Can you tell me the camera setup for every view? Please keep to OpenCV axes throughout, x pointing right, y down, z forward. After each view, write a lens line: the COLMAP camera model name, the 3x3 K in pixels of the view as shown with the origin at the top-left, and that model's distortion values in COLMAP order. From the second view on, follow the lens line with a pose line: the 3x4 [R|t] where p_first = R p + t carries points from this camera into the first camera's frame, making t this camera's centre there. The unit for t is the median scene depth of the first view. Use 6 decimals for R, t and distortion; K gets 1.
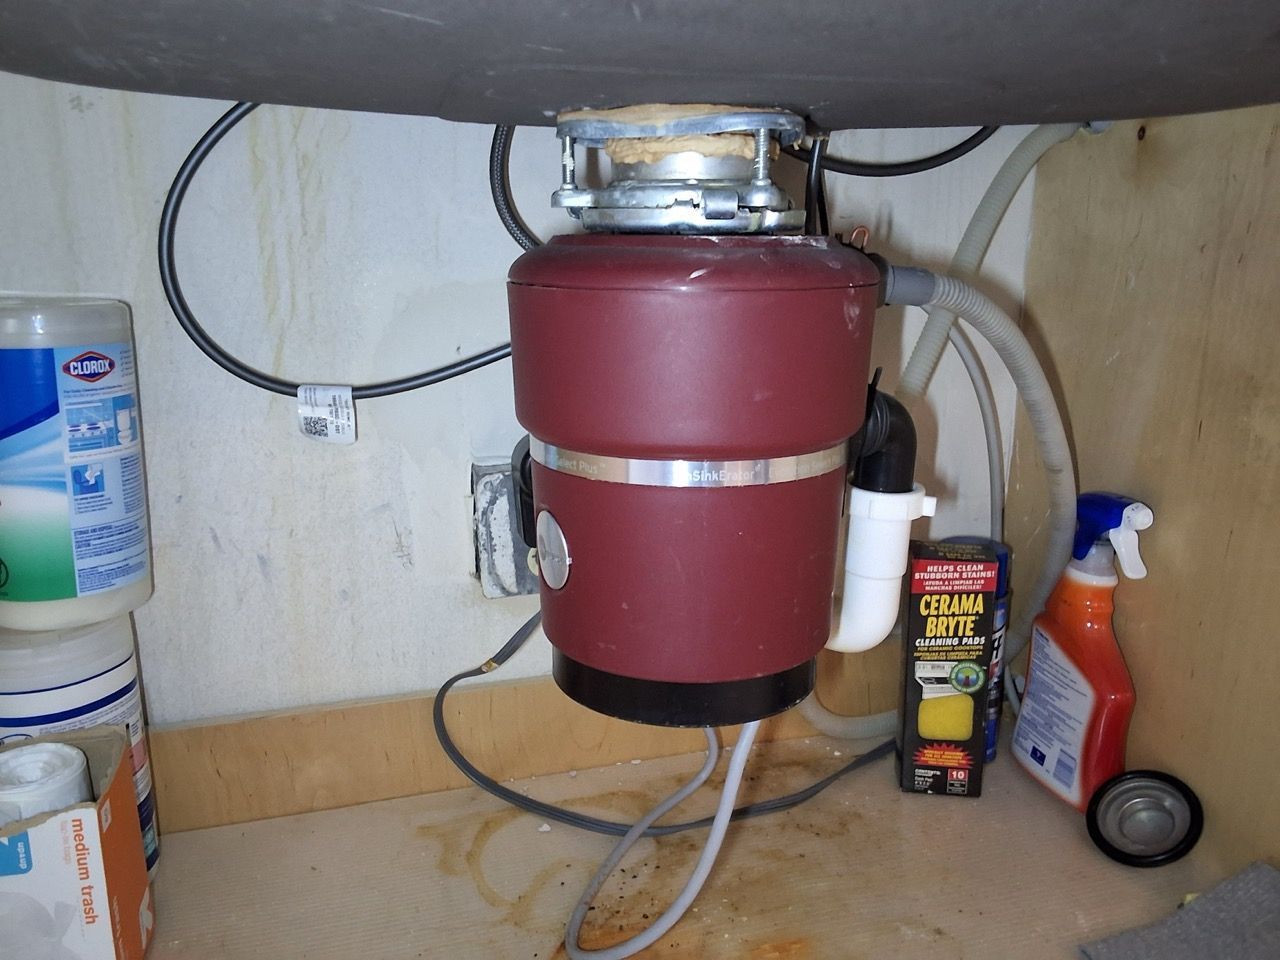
lens RADIAL K [[1036.3, 0, 643.3], [0, 1036.3, 473.5], [0, 0, 1]] dist [0.125325, -0.187131]
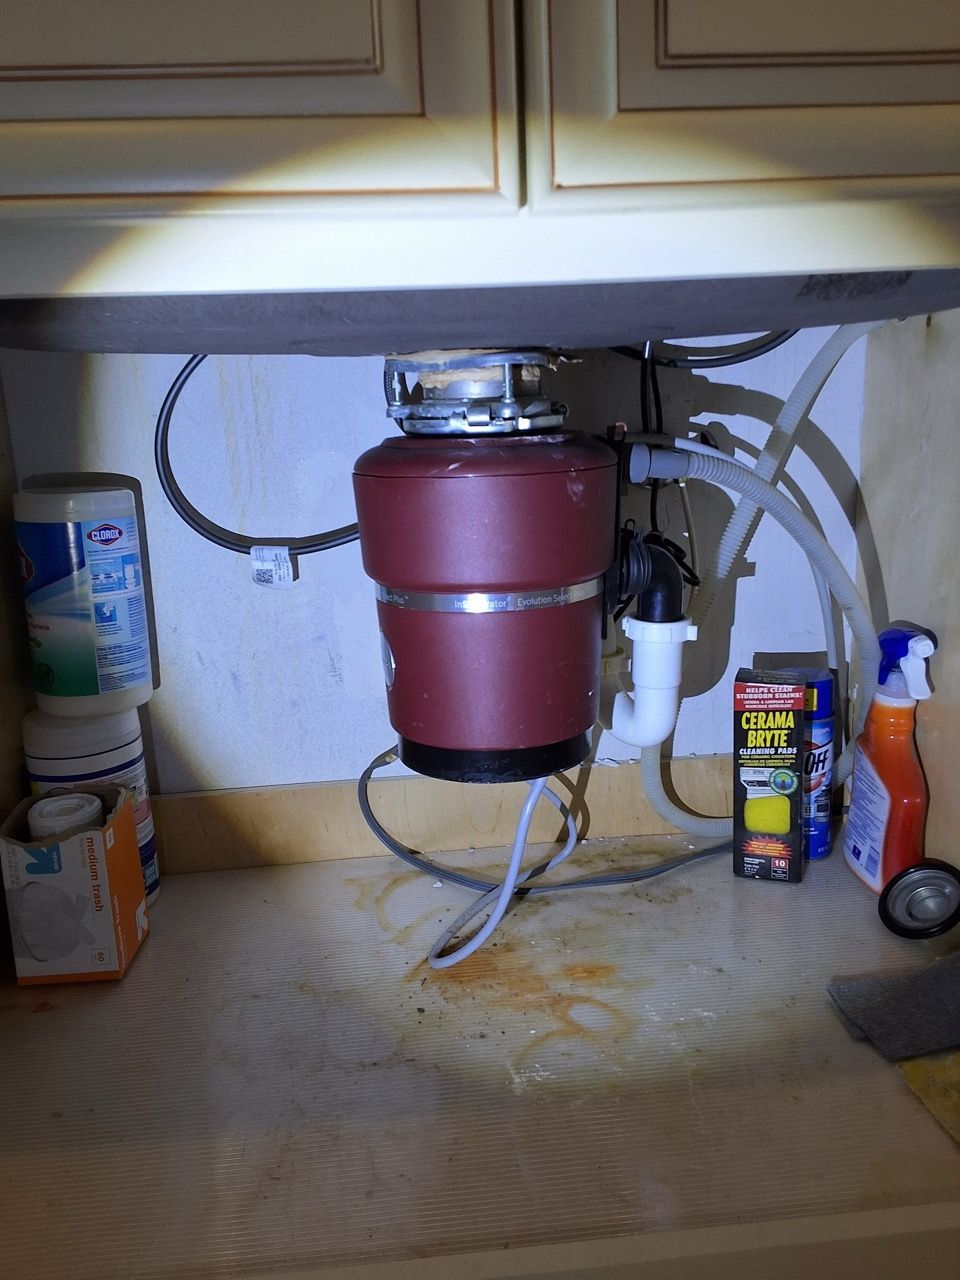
lens RADIAL K [[1021.5, 0, 493.5], [0, 1021.5, 641.4], [0, 0, 1]] dist [0.127032, -0.202085]
pose [[0.981643, 0.004780, -0.190666, 0.227177], [-0.002901, 0.999944, 0.010132, 0.024743], [0.190703, -0.009393, 0.981603, -0.246952]]
